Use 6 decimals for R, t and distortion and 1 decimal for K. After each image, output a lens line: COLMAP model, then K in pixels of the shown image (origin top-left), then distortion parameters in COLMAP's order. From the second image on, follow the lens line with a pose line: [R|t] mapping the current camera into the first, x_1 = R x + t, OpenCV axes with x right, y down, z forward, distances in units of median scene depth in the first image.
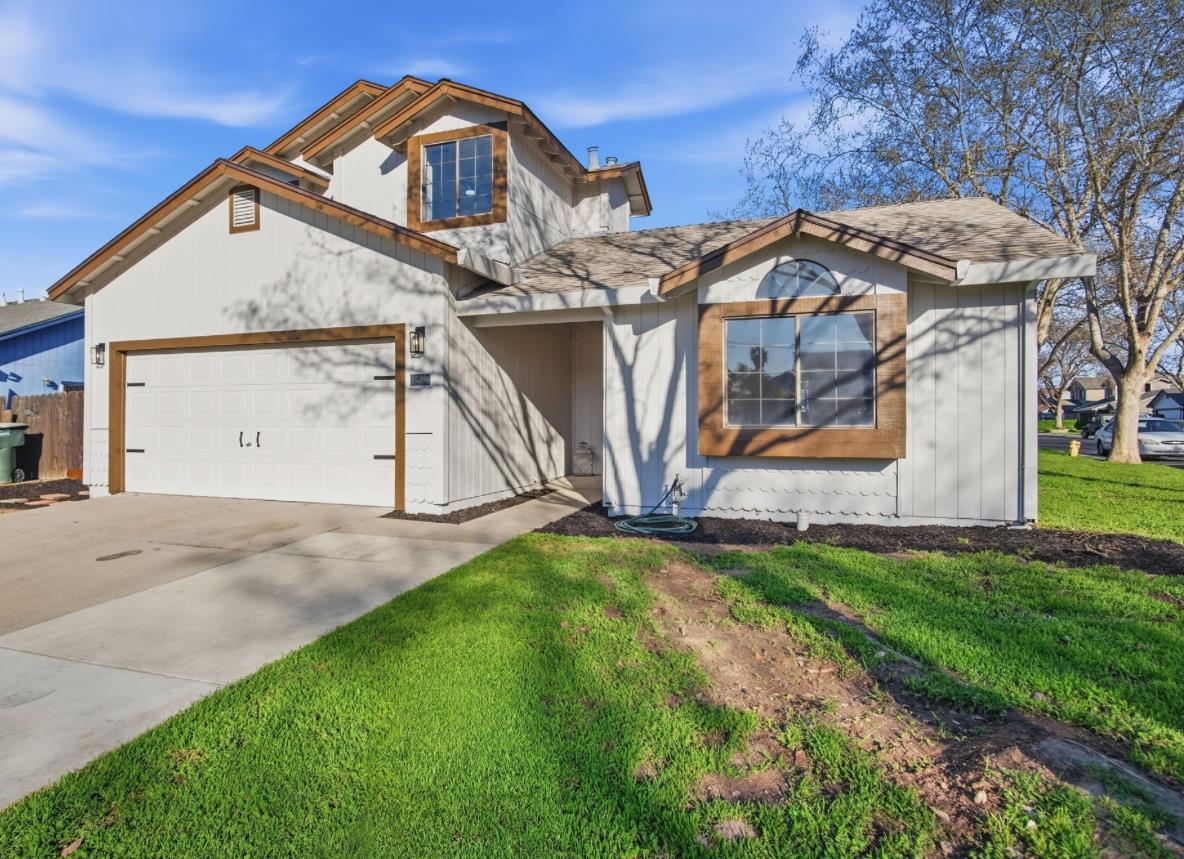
lens RADIAL K [[692.3, 0, 527.2], [0, 692.3, 433.5], [0, 0, 1]] dist [-0.010042, -0.001364]
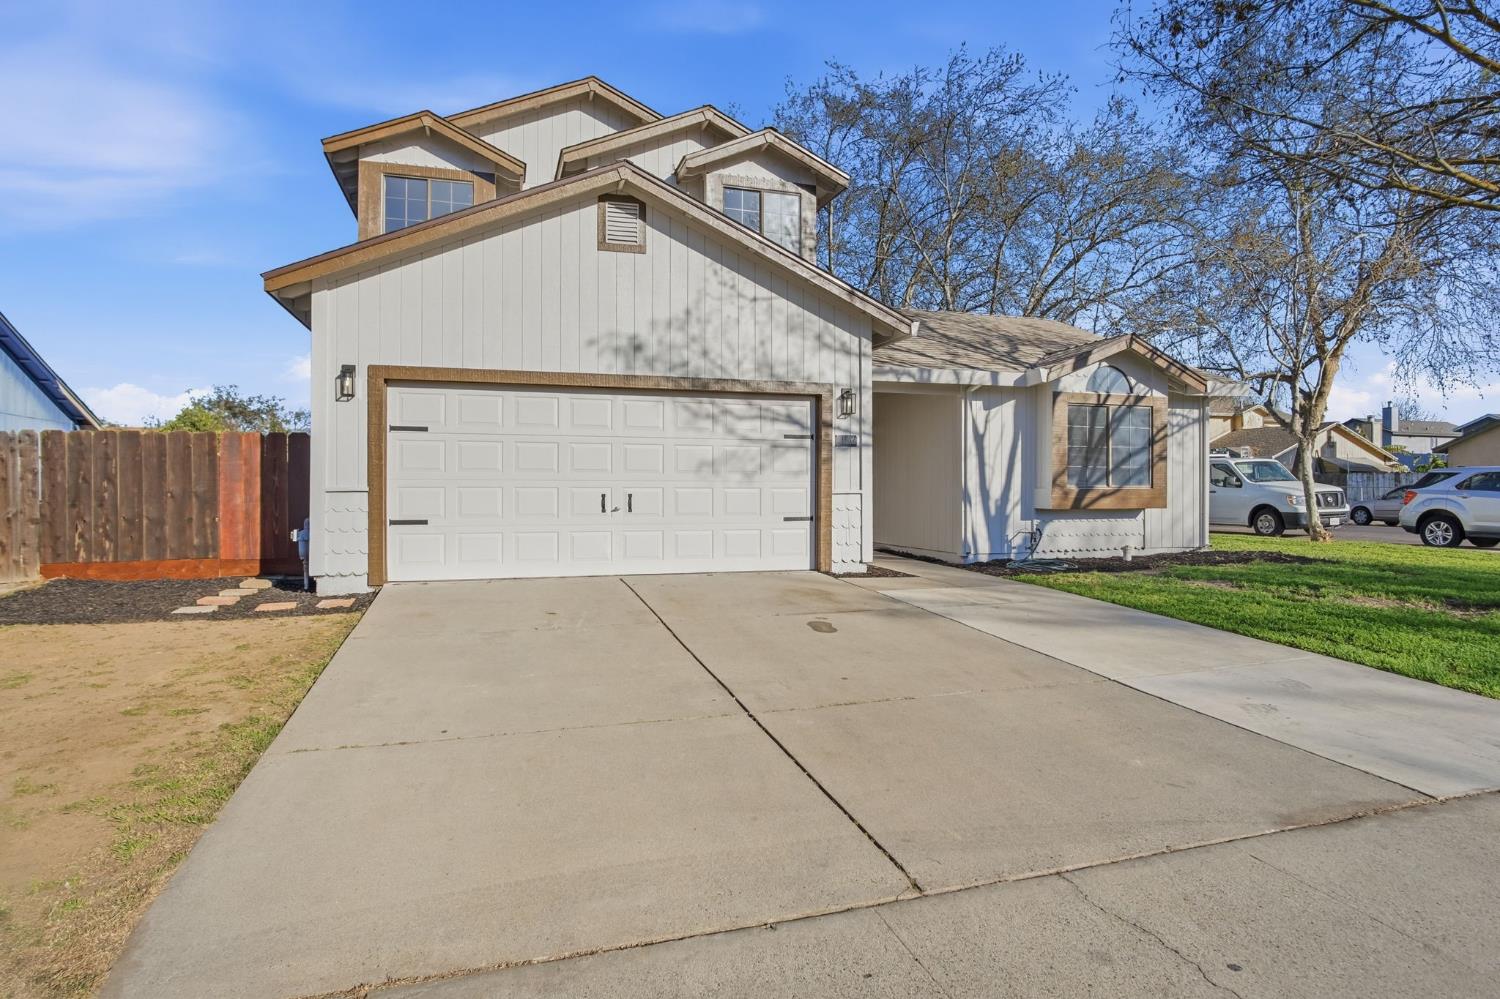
lens RADIAL K [[819.2, 0, 750.0], [0, 819.2, 499.5], [0, 0, 1]] dist [-0.030583, 0.002240]
pose [[0.773484, -0.006638, 0.633781, -1.027318], [0.013016, 0.999901, -0.005412, 0.013867], [-0.633682, 0.012436, 0.773494, 0.171293]]
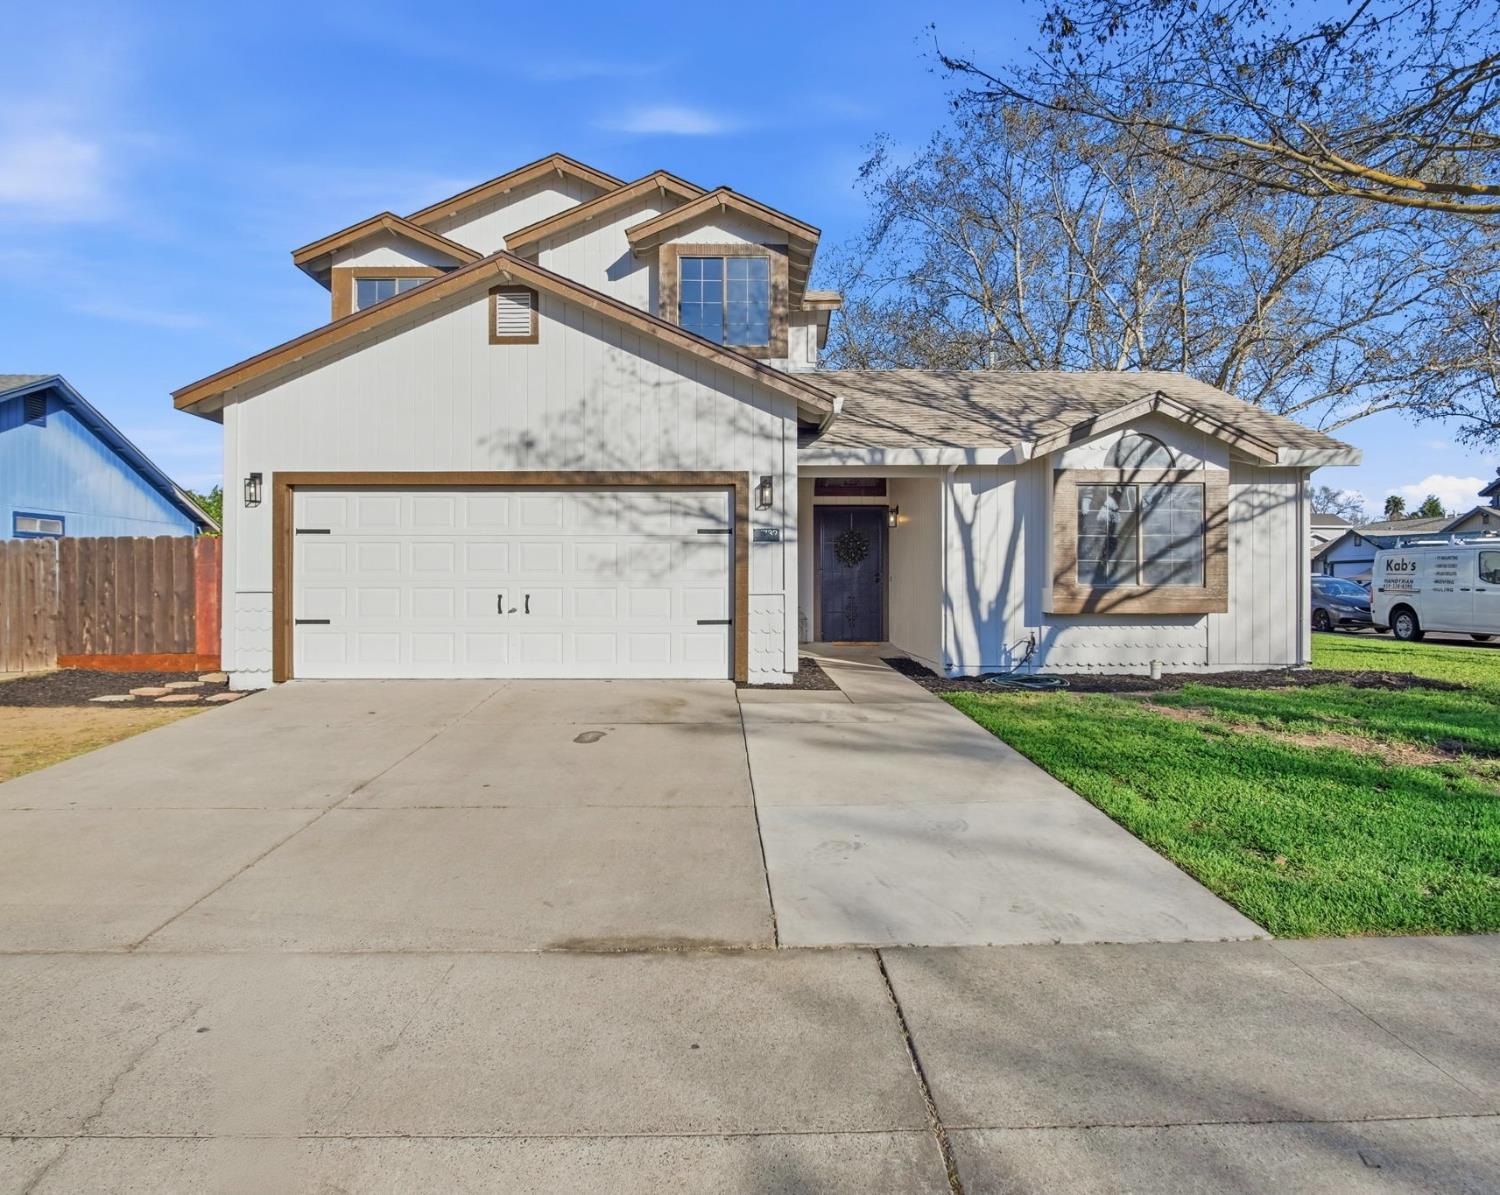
lens RADIAL K [[958.5, 0, 750.0], [0, 958.5, 597.5], [0, 0, 1]] dist [-0.000528, -0.036254]
pose [[0.922486, -0.005746, 0.385987, -0.661217], [0.008450, 0.999950, -0.005307, 0.010719], [-0.385938, 0.008157, 0.922489, -0.140883]]
